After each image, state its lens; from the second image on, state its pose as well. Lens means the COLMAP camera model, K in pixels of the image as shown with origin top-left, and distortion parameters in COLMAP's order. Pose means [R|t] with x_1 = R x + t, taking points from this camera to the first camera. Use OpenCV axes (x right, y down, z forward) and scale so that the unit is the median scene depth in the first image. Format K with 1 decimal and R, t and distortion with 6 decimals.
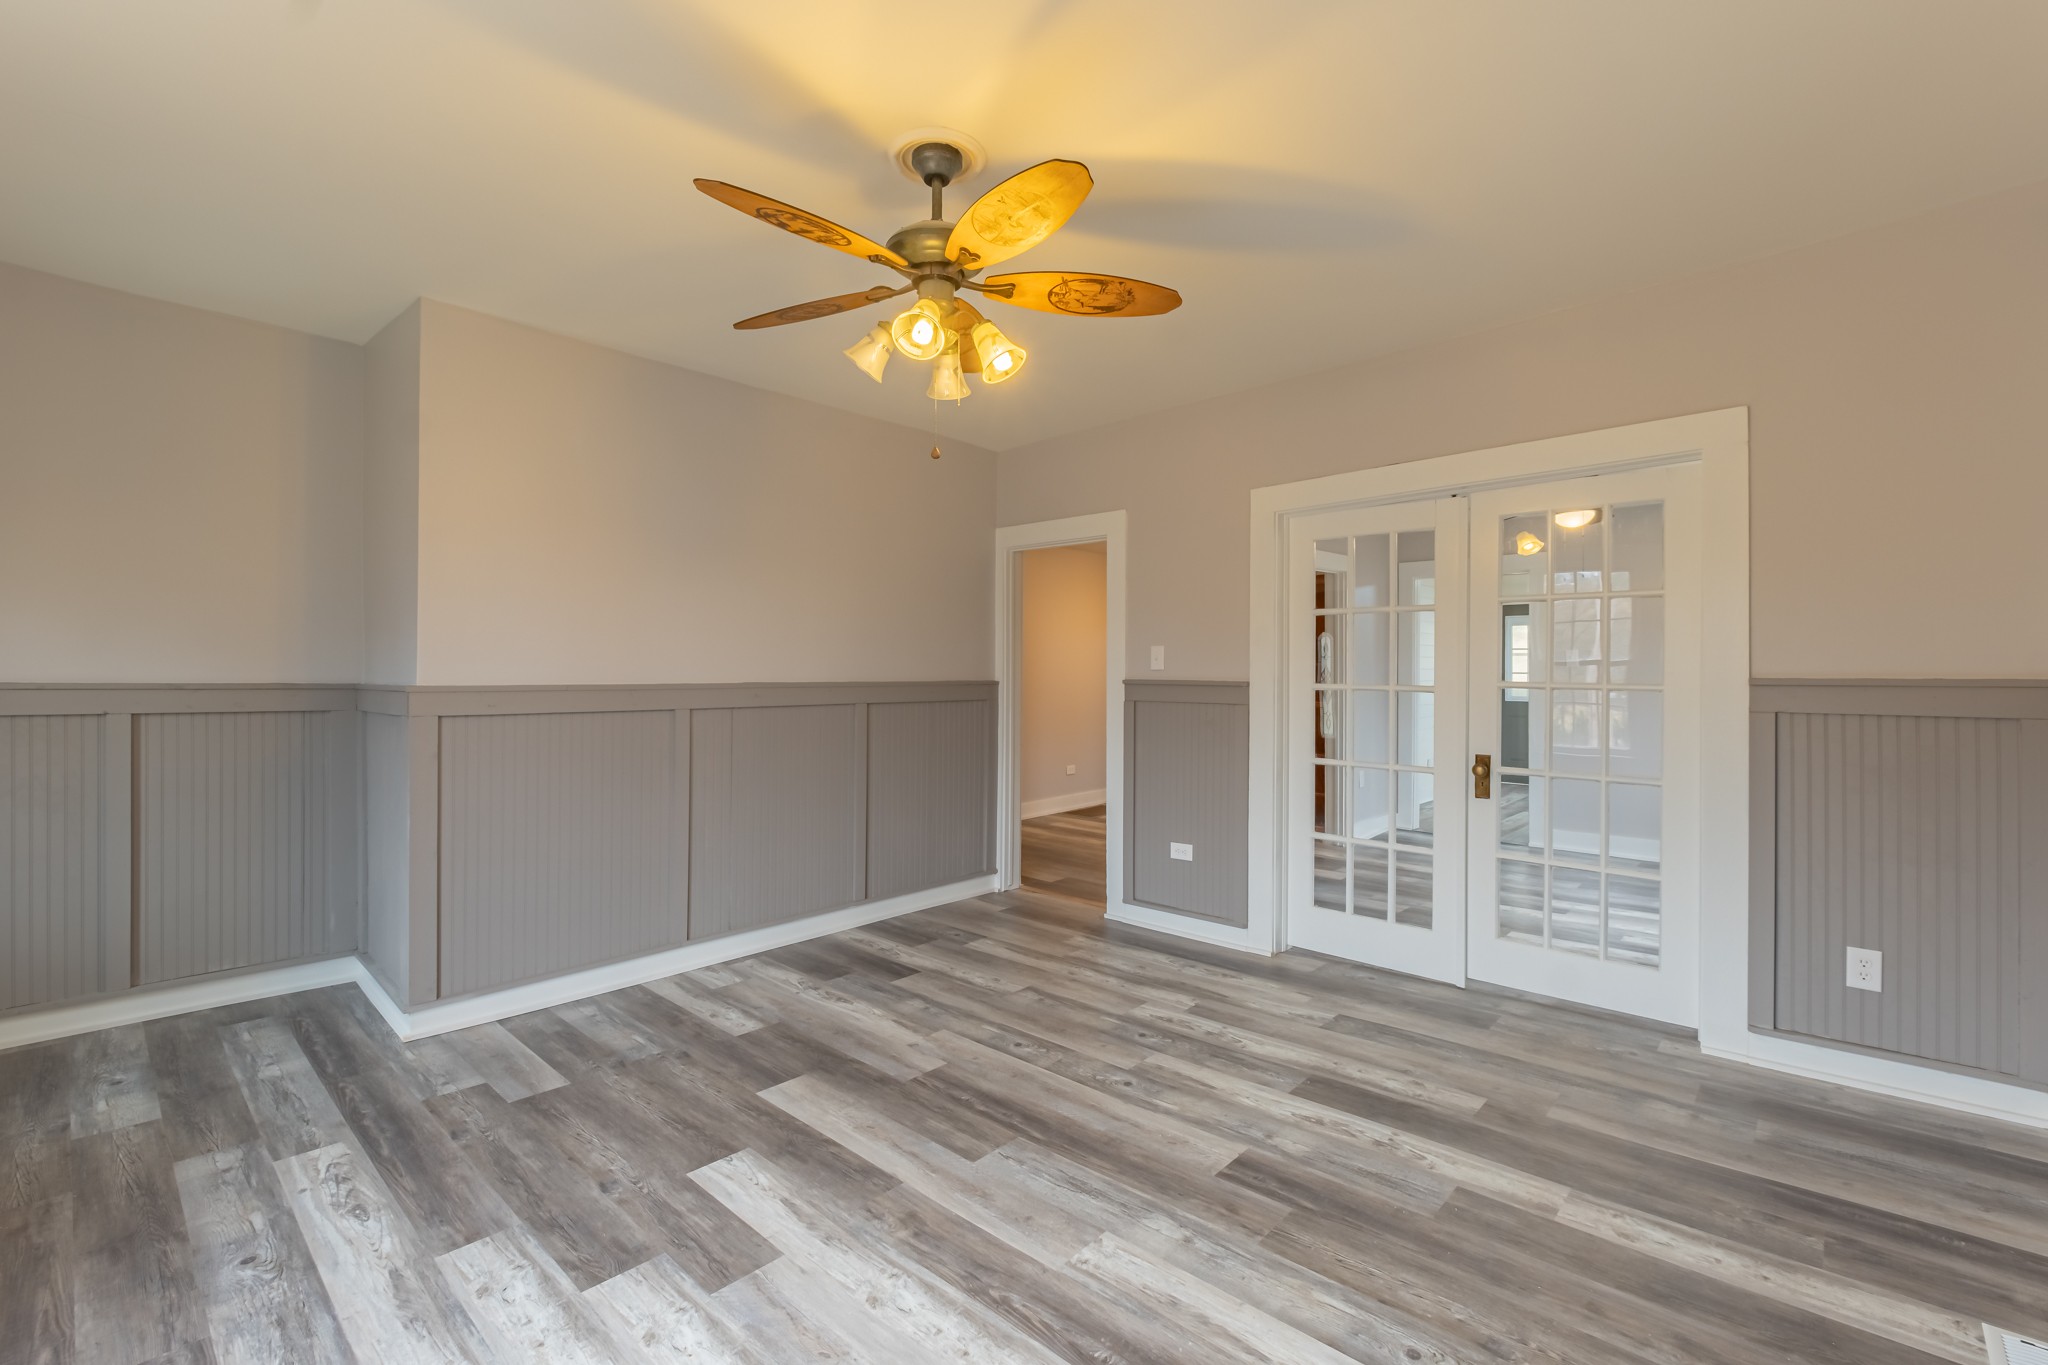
lens RADIAL K [[895.9, 0, 1017.8], [0, 895.9, 671.9], [0, 0, 1]] dist [0.001517, -0.003177]
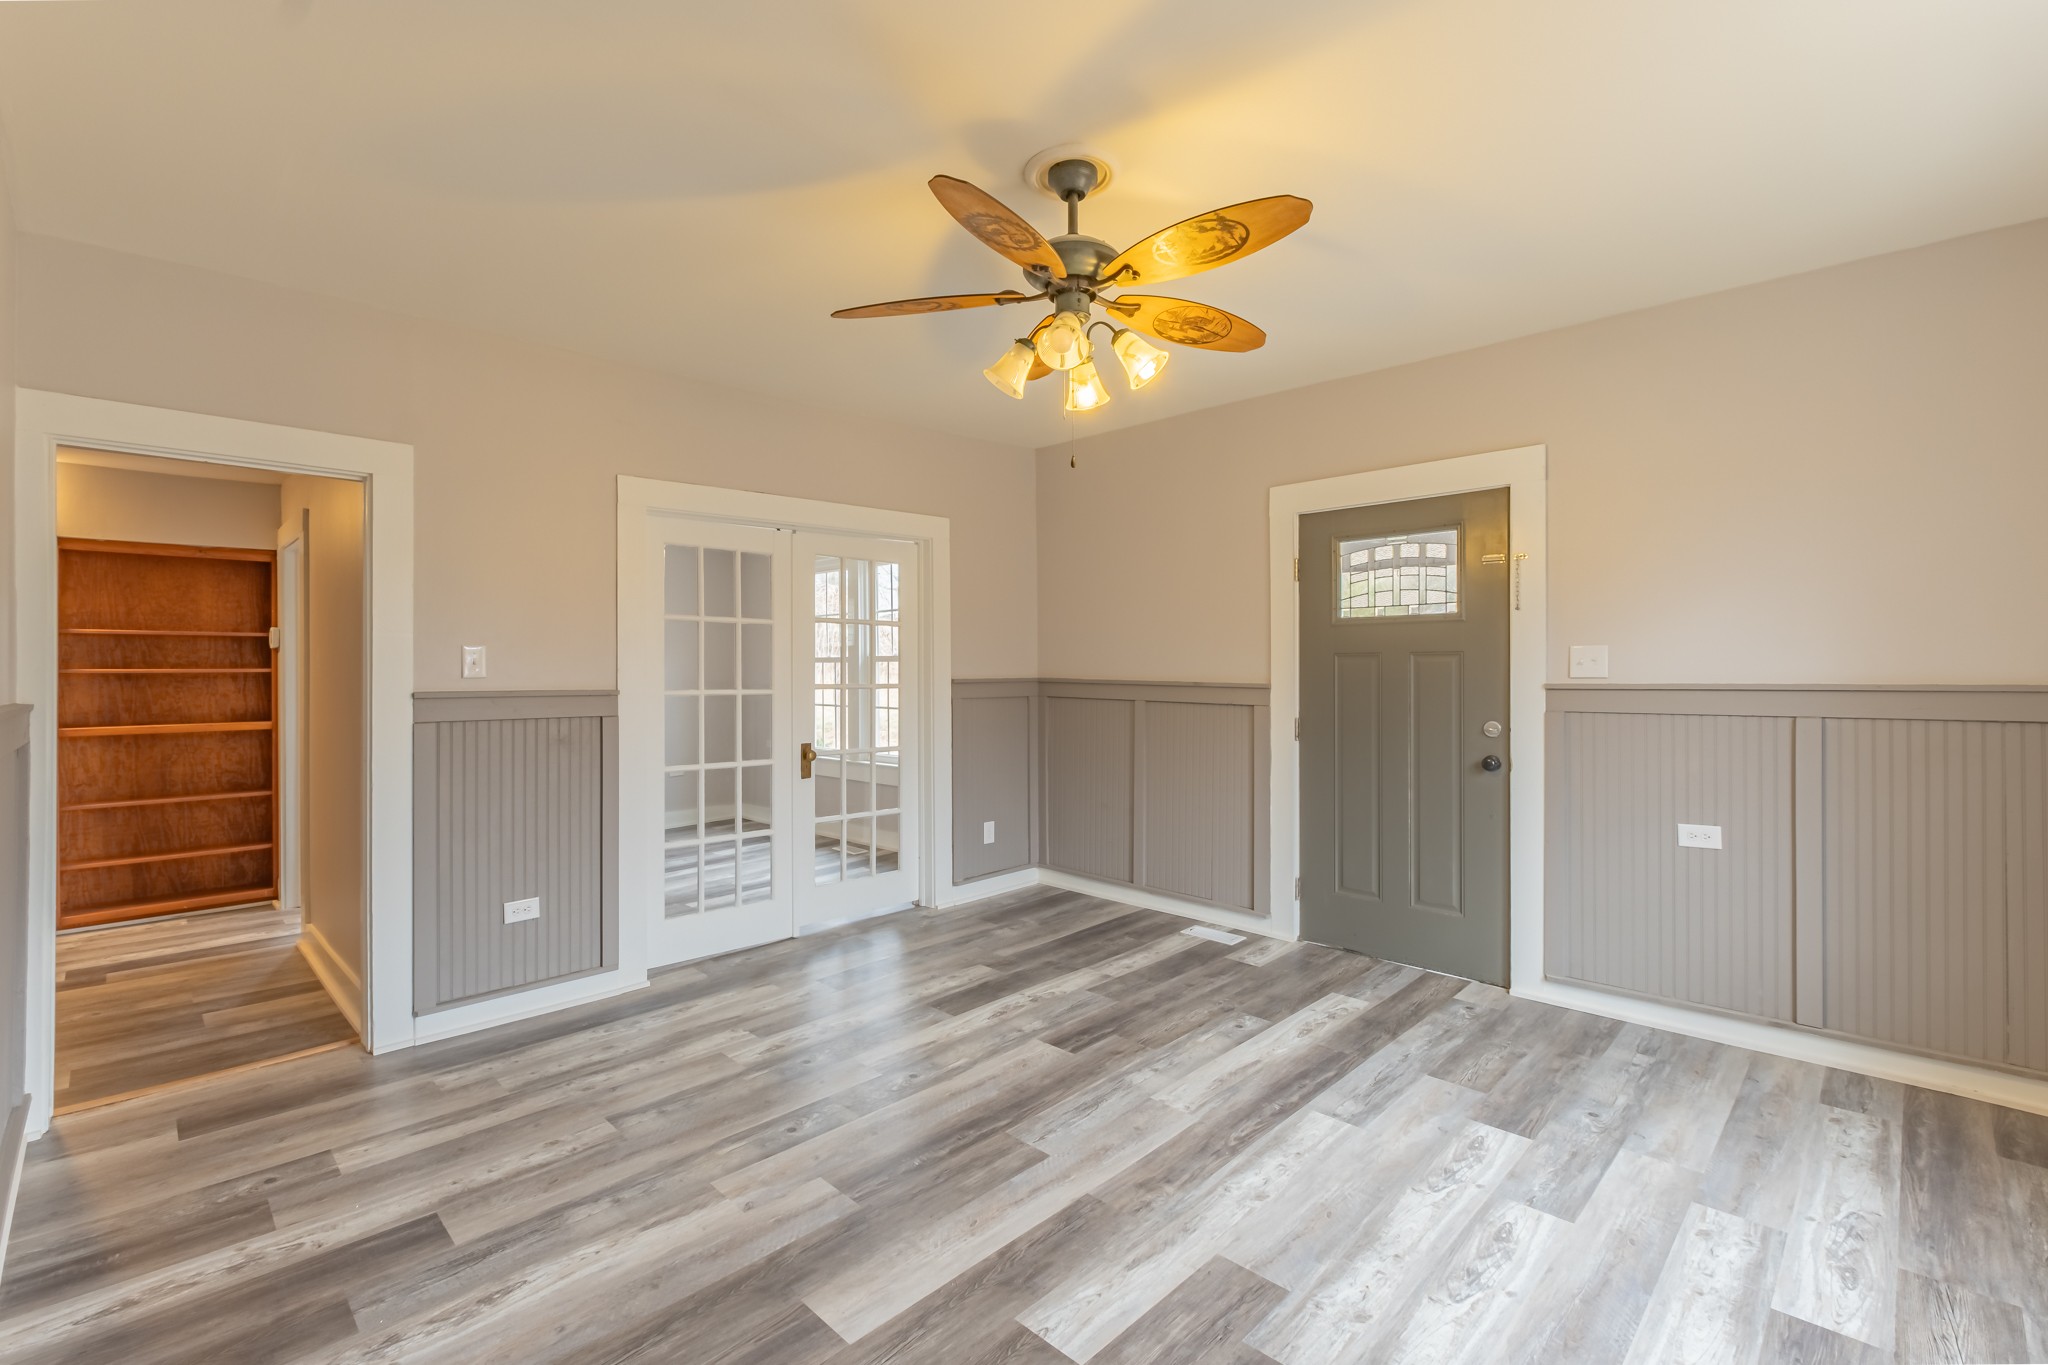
lens RADIAL K [[895.9, 0, 1020.1], [0, 895.9, 672.9], [0, 0, 1]] dist [0.001517, -0.003177]
pose [[0.033697, -0.001427, 0.999431, -0.881757], [0.007982, 0.999967, 0.001158, -0.004979], [-0.999400, 0.007939, 0.033708, 0.817686]]
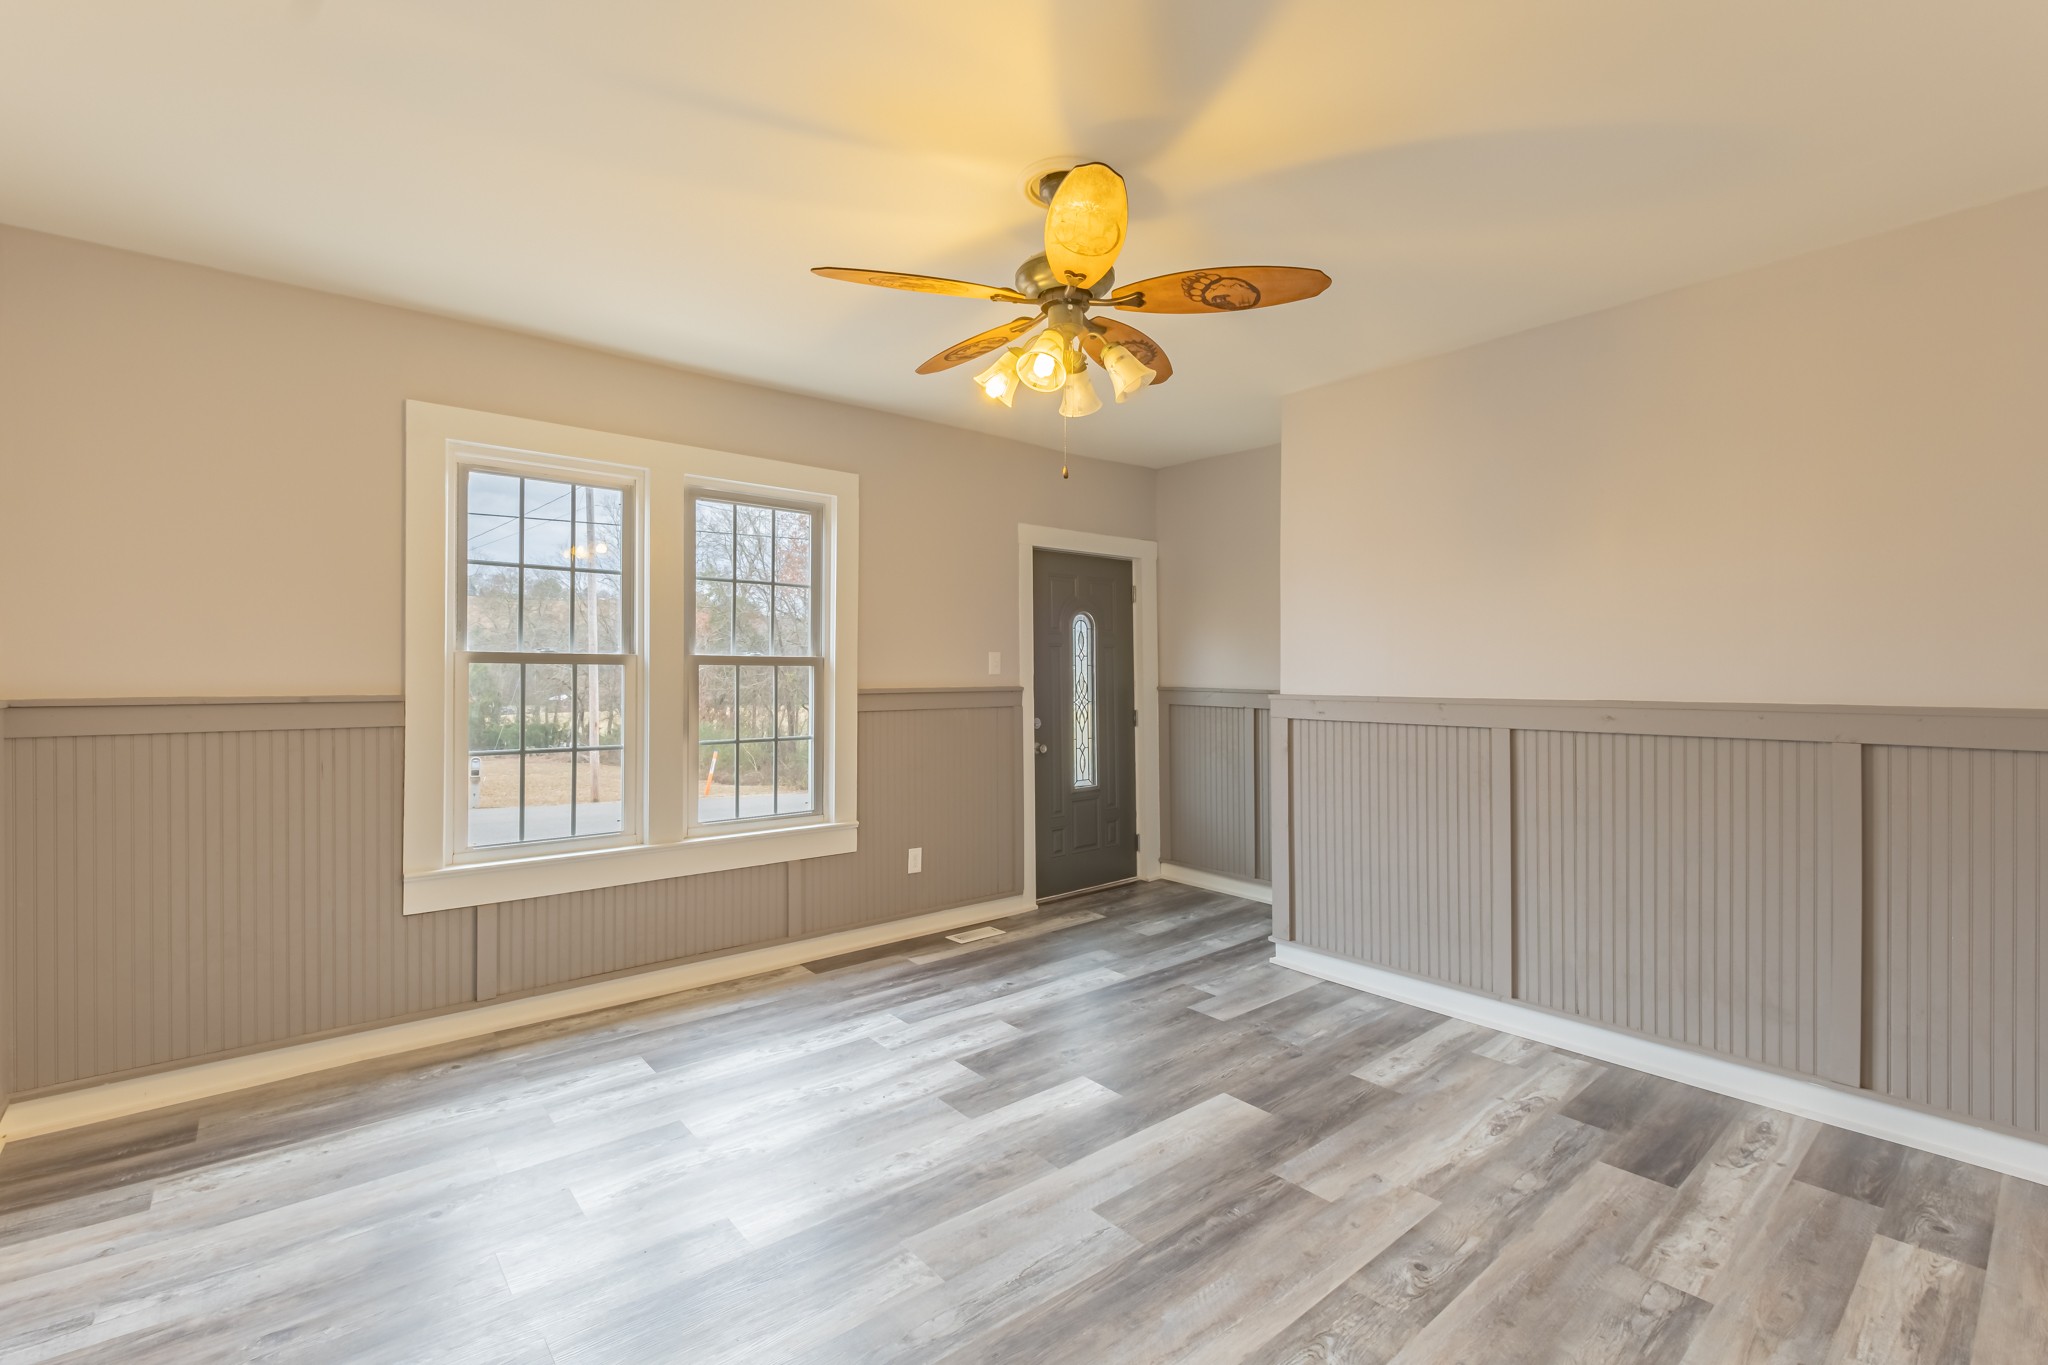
lens RADIAL K [[895.9, 0, 1010.6], [0, 895.9, 680.9], [0, 0, 1]] dist [0.001517, -0.003177]
pose [[-0.133128, 0.004306, -0.991089, 0.731156], [-0.003944, 0.999980, 0.004874, -0.009206], [0.991091, 0.004557, -0.133109, 0.852946]]
